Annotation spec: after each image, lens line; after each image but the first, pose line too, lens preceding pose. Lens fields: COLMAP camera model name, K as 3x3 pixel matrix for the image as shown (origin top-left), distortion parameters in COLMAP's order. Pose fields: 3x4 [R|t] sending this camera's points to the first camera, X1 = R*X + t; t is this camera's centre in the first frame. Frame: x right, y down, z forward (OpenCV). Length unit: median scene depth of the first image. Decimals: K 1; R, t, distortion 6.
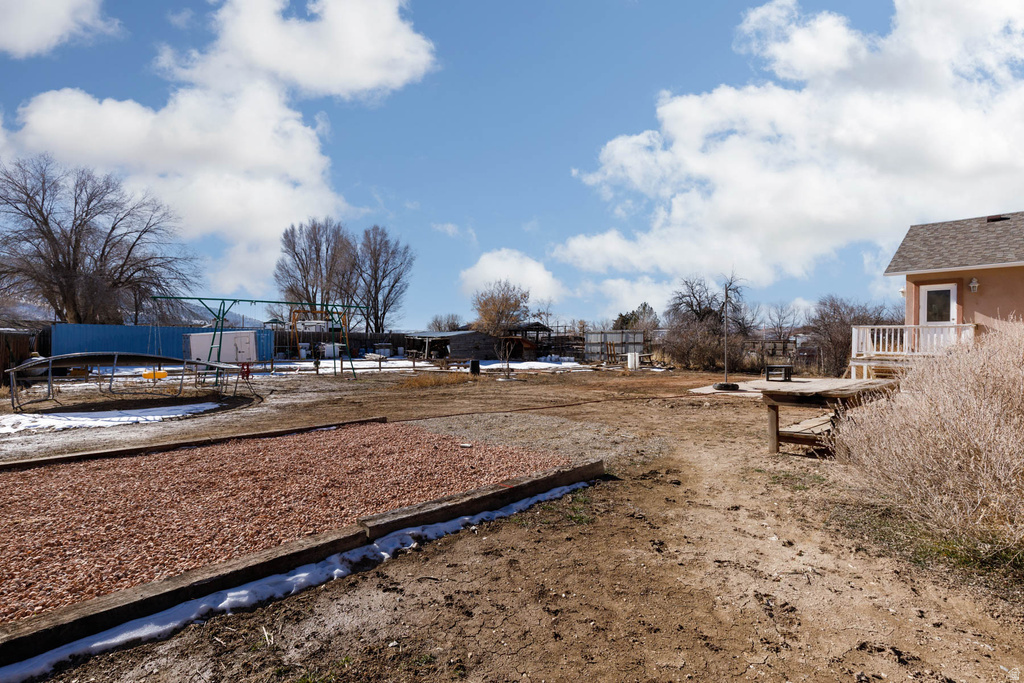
lens RADIAL K [[452.2, 0, 512.0], [0, 452.2, 348.3], [0, 0, 1]] dist [-0.011627, 0.000048]
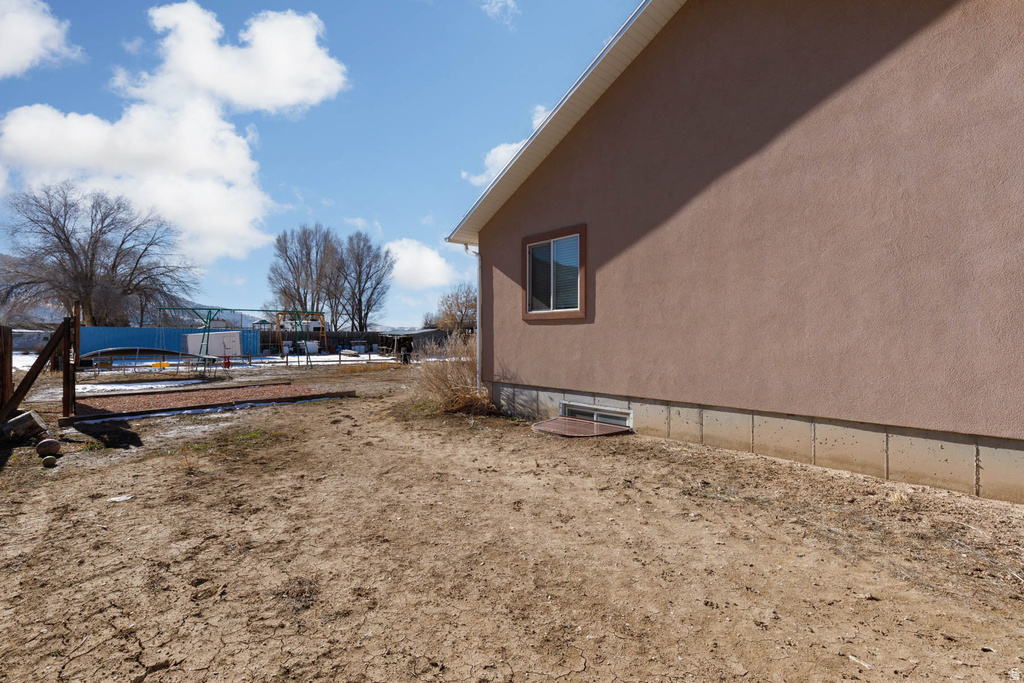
lens RADIAL K [[486.0, 0, 512.0], [0, 486.0, 341.5], [0, 0, 1]] dist [0.002309, -0.000577]
pose [[0.999108, -0.005032, -0.041919, 0.145801], [0.004638, 0.999944, -0.009484, 0.003404], [0.041965, 0.009281, 0.999076, -0.188979]]
